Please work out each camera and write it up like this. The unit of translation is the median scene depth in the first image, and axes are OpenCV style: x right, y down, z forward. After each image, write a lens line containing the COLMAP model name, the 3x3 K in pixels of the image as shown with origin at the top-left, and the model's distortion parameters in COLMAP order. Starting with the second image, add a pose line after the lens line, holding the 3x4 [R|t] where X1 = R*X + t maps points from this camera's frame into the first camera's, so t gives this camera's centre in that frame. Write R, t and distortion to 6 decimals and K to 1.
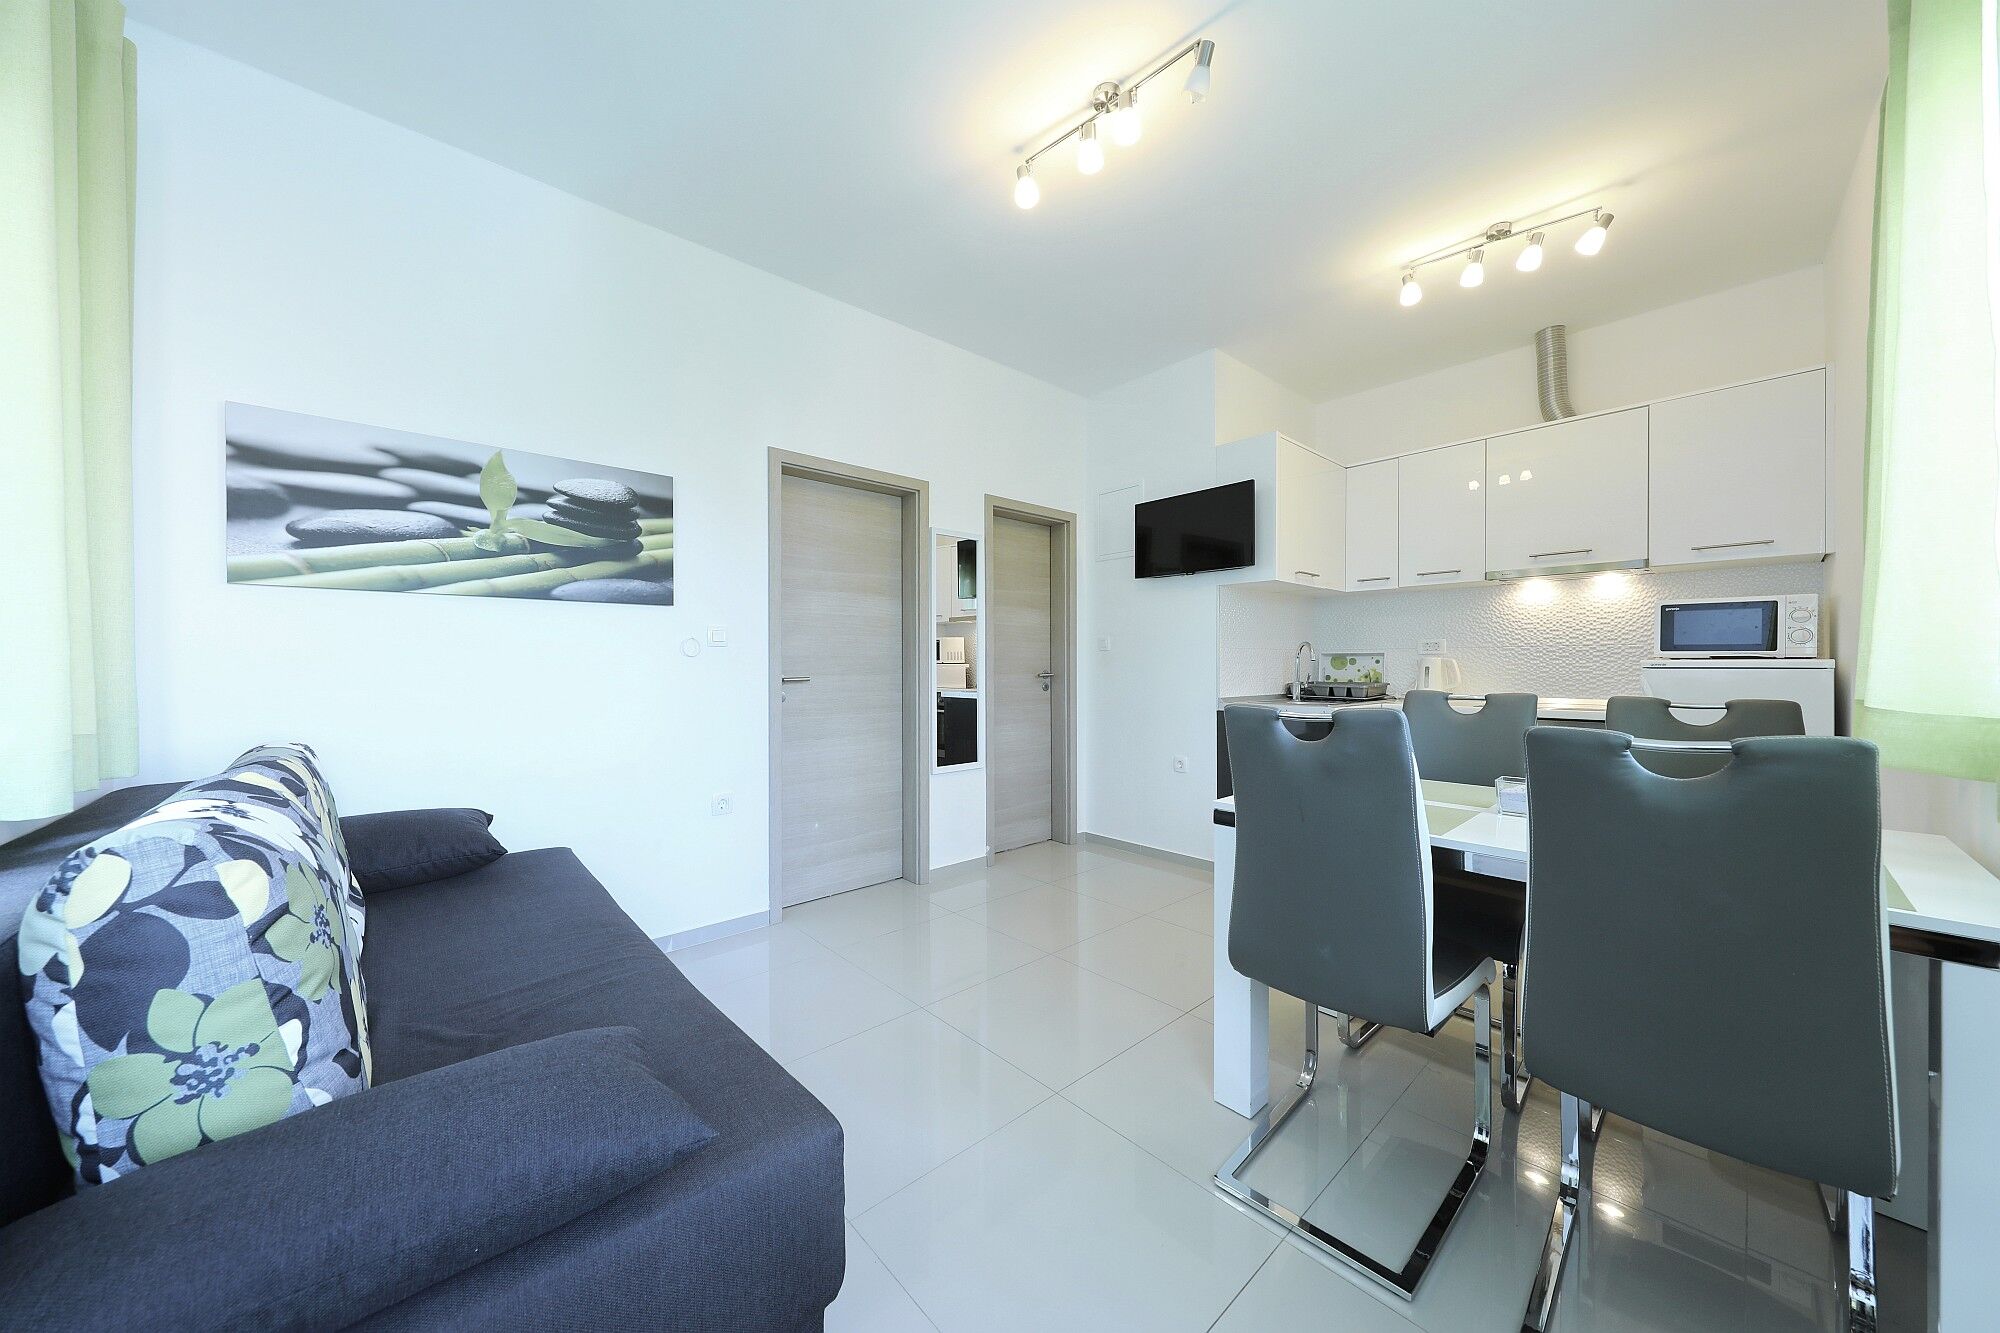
lens RADIAL K [[696.7, 0, 1000.3], [0, 696.7, 667.7], [0, 0, 1]] dist [0.000235, 0.000006]
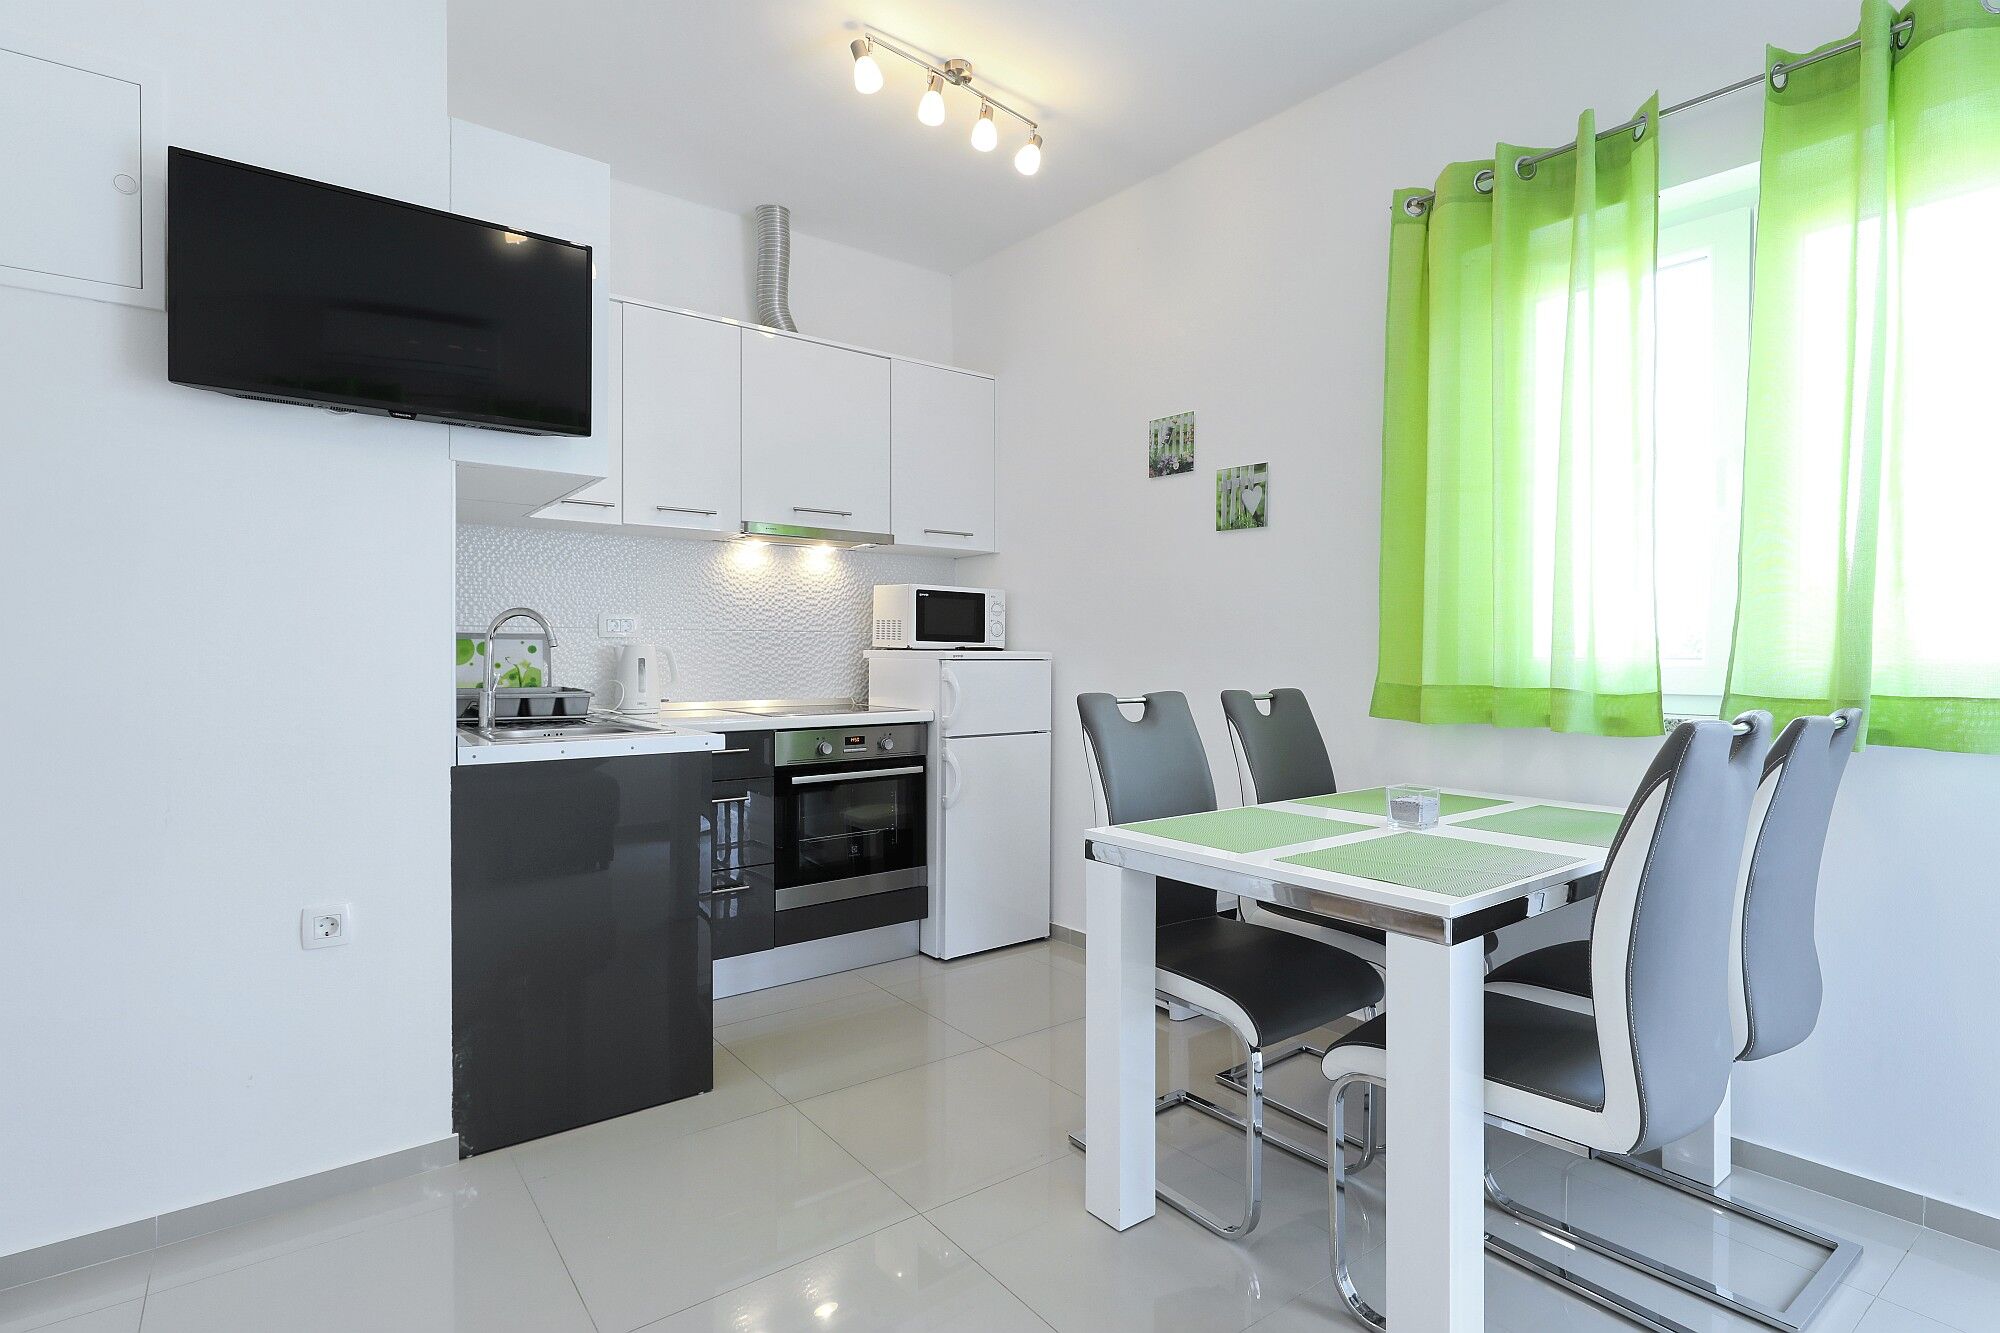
lens RADIAL K [[1000.0, 0, 1008.1], [0, 1000.0, 675.1], [0, 0, 1]] dist [0.006566, 0.000255]
pose [[0.071563, -0.021540, 0.997203, -0.283908], [0.001894, 0.999768, 0.021460, -0.005799], [-0.997434, 0.000353, 0.071587, 0.691051]]
